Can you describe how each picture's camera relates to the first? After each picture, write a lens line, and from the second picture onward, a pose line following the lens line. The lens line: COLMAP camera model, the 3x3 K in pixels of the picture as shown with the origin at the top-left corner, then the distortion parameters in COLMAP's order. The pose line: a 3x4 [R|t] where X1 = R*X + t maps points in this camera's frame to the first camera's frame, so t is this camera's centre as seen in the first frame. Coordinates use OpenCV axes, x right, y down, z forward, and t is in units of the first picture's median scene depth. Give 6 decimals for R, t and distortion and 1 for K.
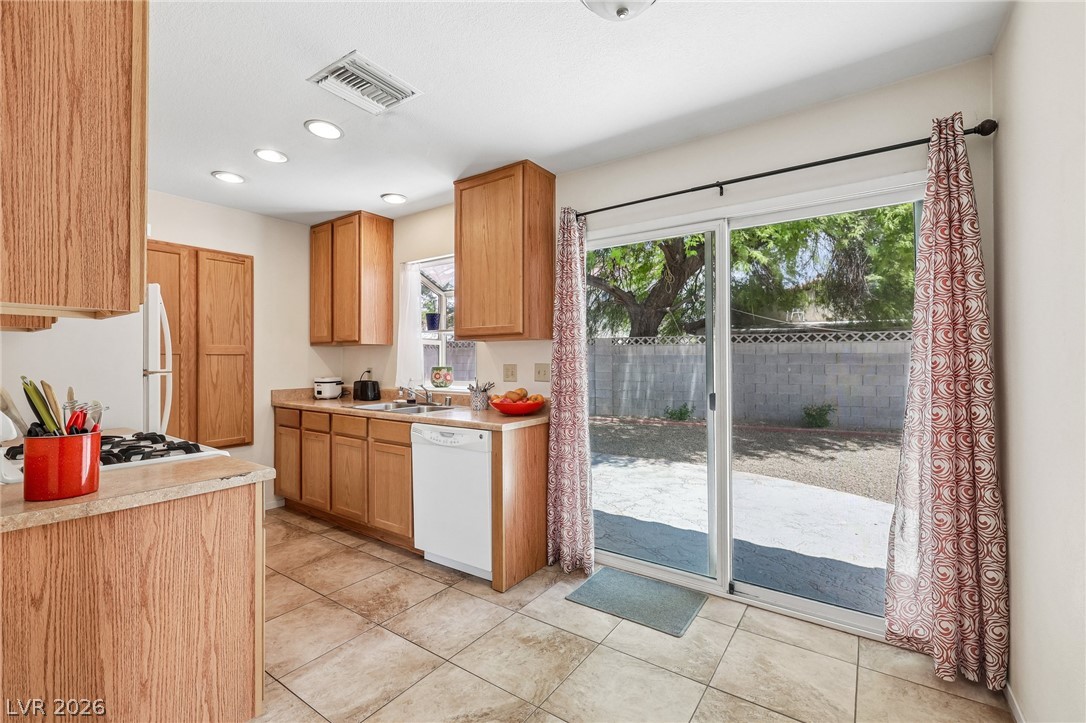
lens RADIAL K [[464.8, 0, 540.4], [0, 464.8, 357.1], [0, 0, 1]] dist [-0.000622, 0.000182]
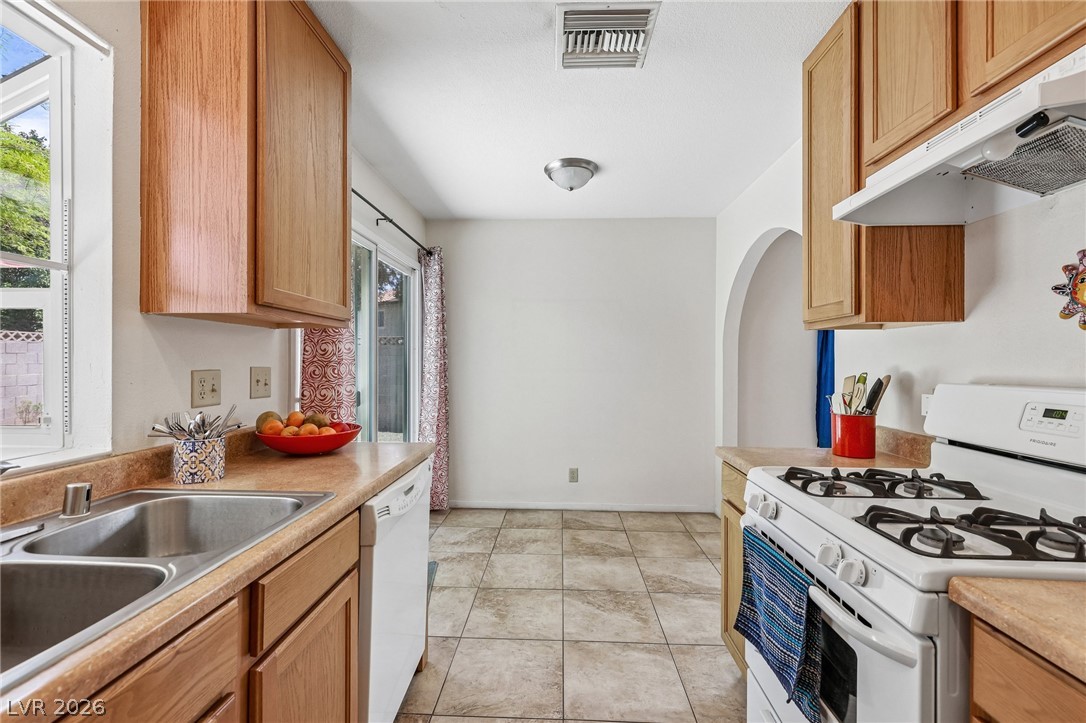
lens RADIAL K [[465.4, 0, 538.1], [0, 465.4, 362.0], [0, 0, 1]] dist [0.001273, 0.000215]
pose [[-0.536597, 0.005840, 0.843818, -0.695669], [-0.003643, 0.999951, -0.009237, 0.012386], [-0.843831, -0.008031, -0.536550, 1.048493]]
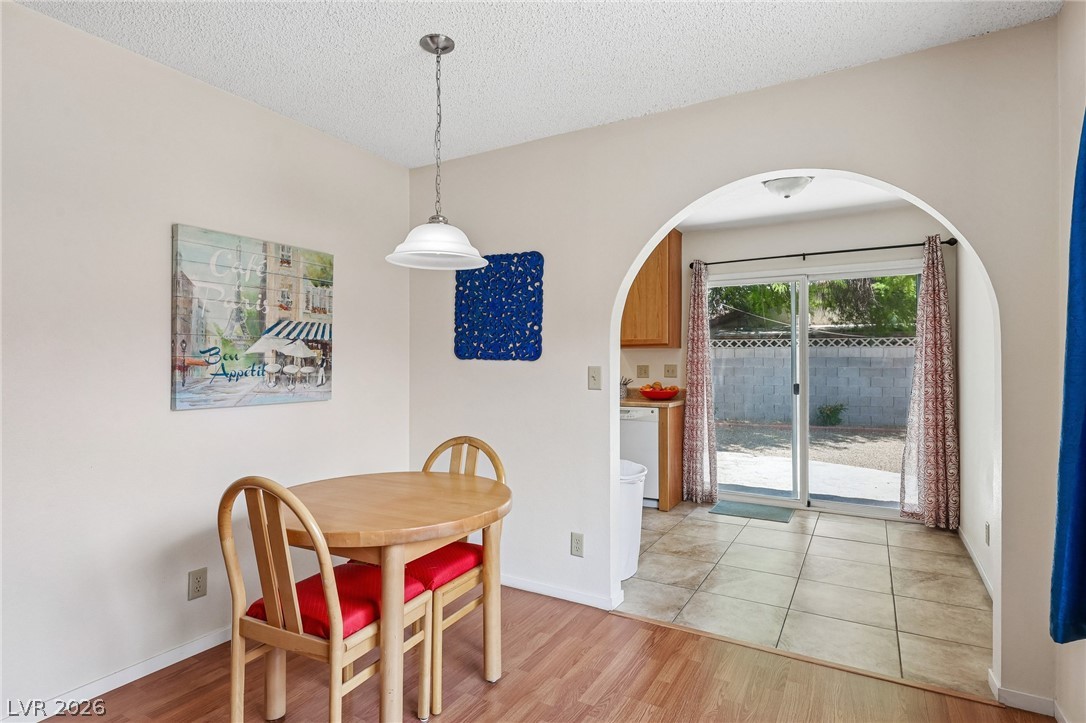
lens RADIAL K [[556.3, 0, 543.0], [0, 556.3, 361.5], [0, 0, 1]] dist [-0.000601, -0.000168]
pose [[0.996024, 0.003656, 0.089011, -0.551754], [-0.004015, 0.999985, 0.003857, -0.001221], [-0.088996, -0.004199, 0.996023, -0.679608]]
